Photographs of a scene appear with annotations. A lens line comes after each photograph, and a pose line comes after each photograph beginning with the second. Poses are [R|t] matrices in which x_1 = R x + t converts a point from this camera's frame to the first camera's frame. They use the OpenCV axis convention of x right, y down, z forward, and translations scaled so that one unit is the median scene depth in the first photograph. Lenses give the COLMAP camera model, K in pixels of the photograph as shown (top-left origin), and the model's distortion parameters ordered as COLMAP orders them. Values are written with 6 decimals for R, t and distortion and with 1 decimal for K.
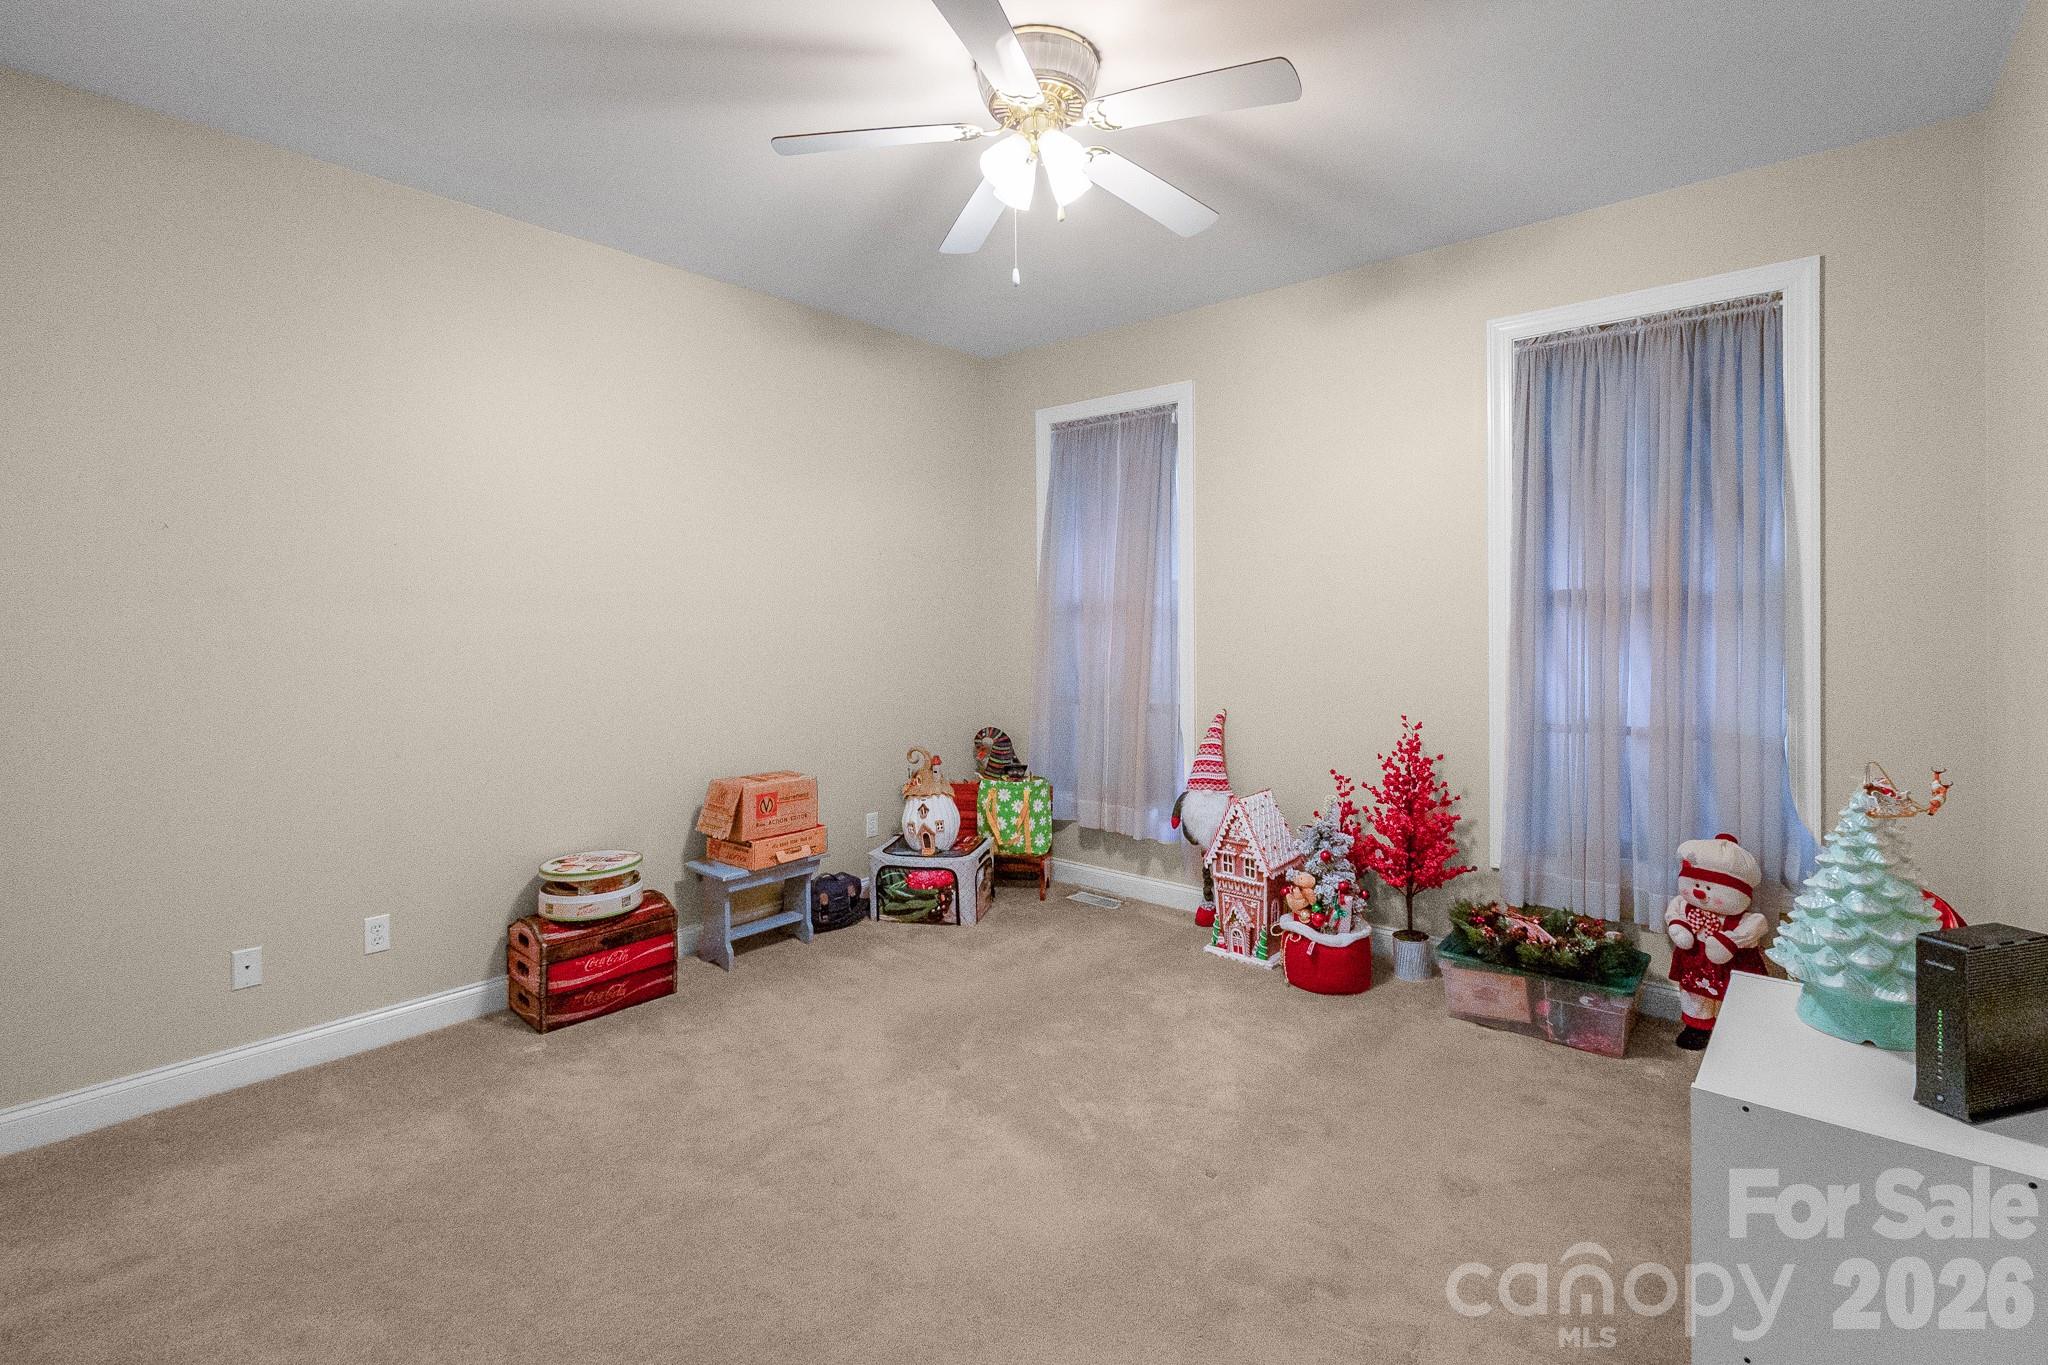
lens RADIAL K [[943.8, 0, 1019.6], [0, 943.8, 645.0], [0, 0, 1]] dist [0.002804, 0.000170]
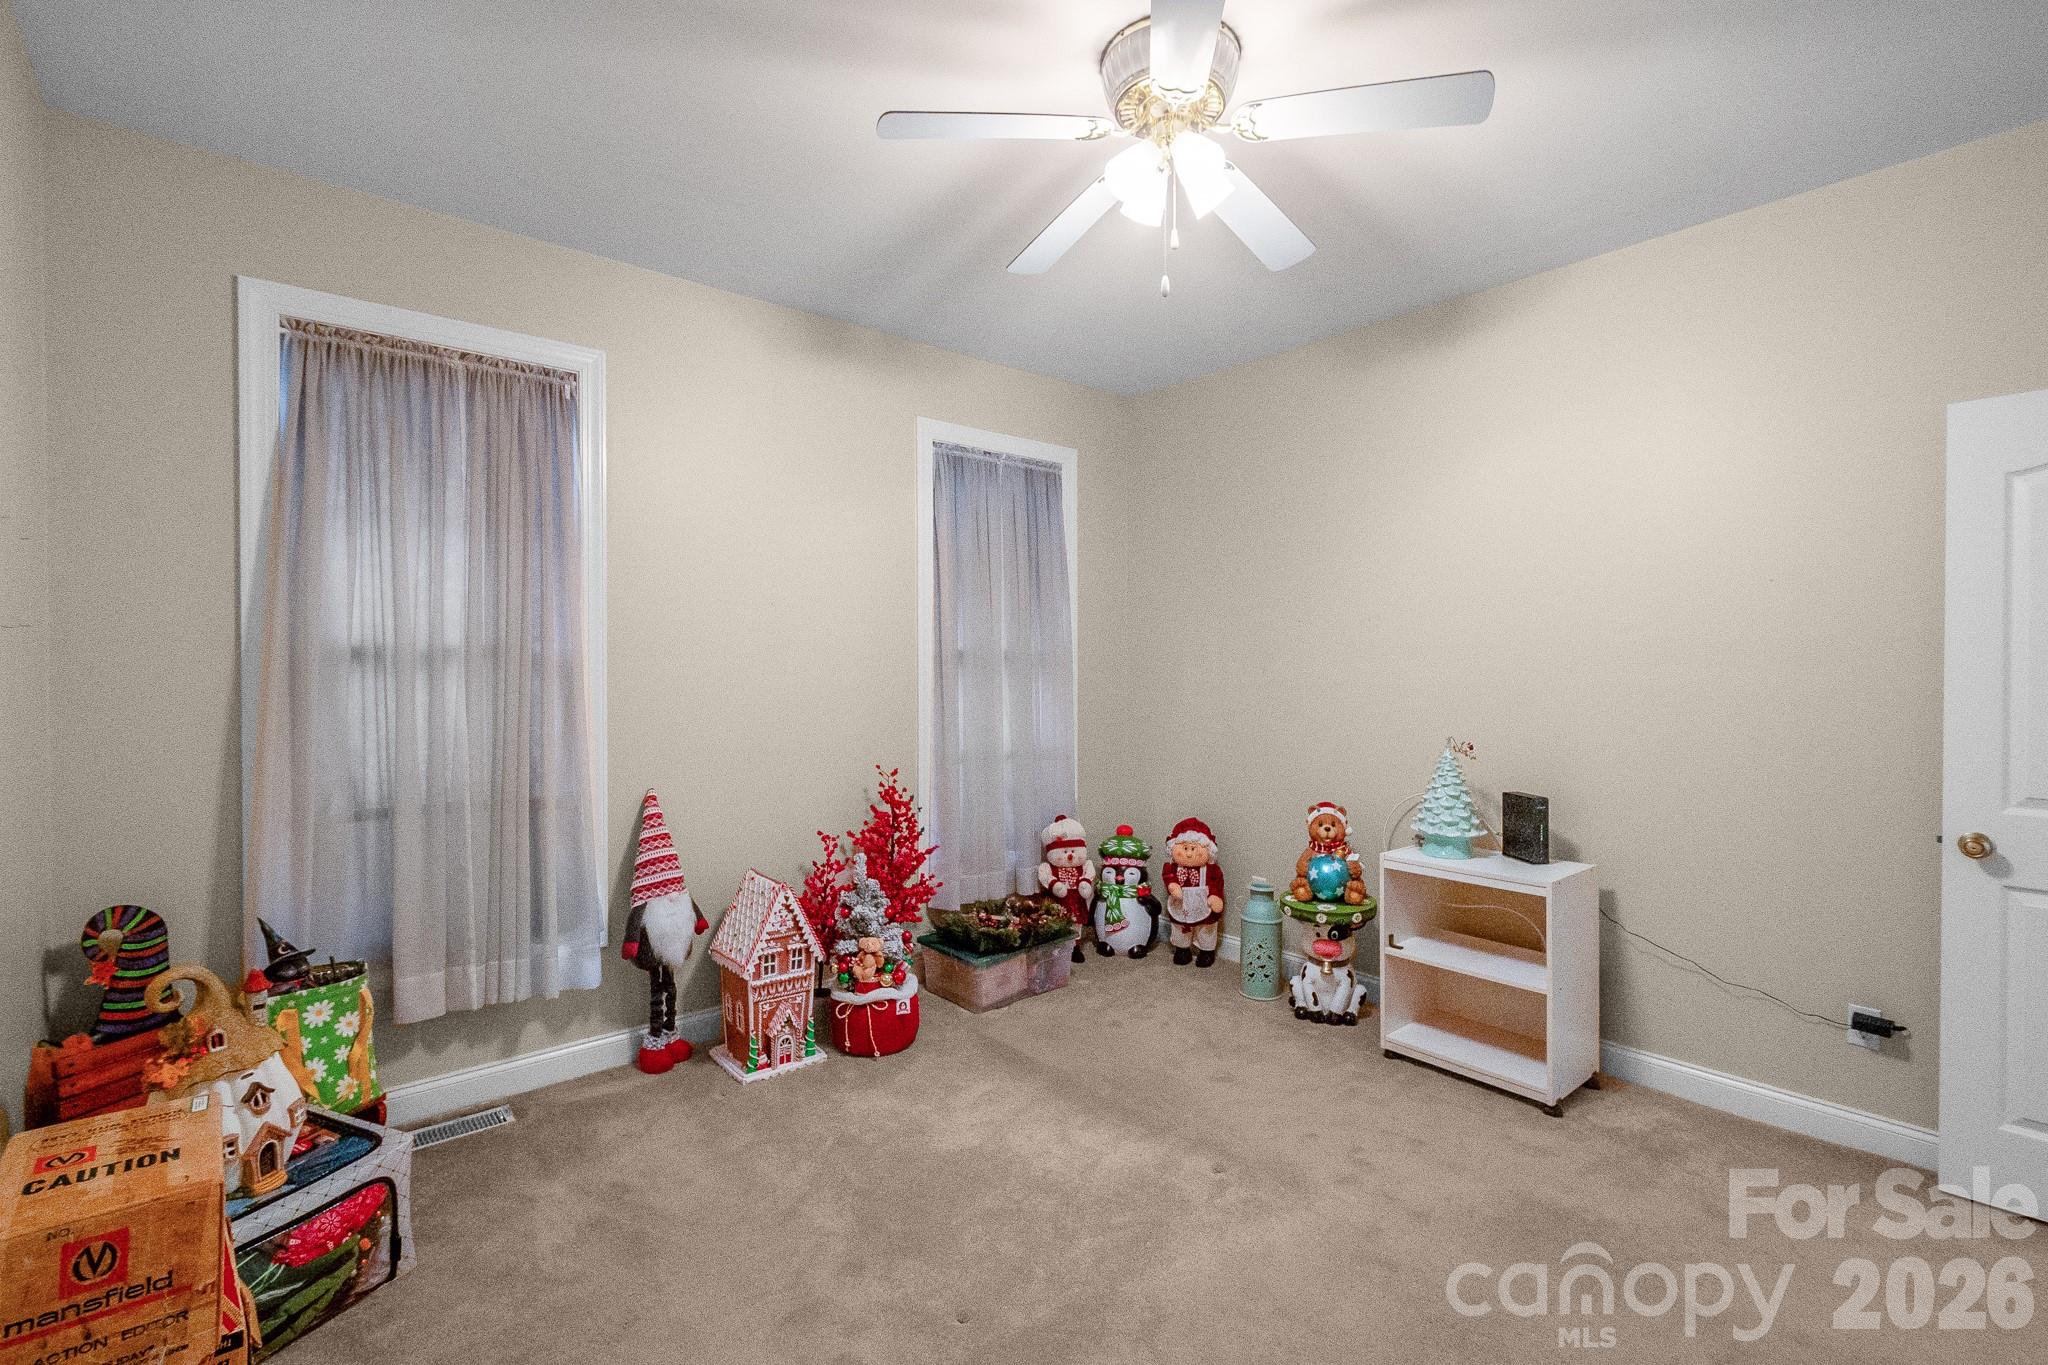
lens RADIAL K [[921.3, 0, 1024.0], [0, 921.3, 682.5], [0, 0, 1]] dist [0.001650, -0.000184]
pose [[0.143506, -0.012654, 0.989569, -0.560734], [0.026312, 0.999614, 0.008967, -0.021147], [-0.989300, 0.024751, 0.143784, 0.656765]]
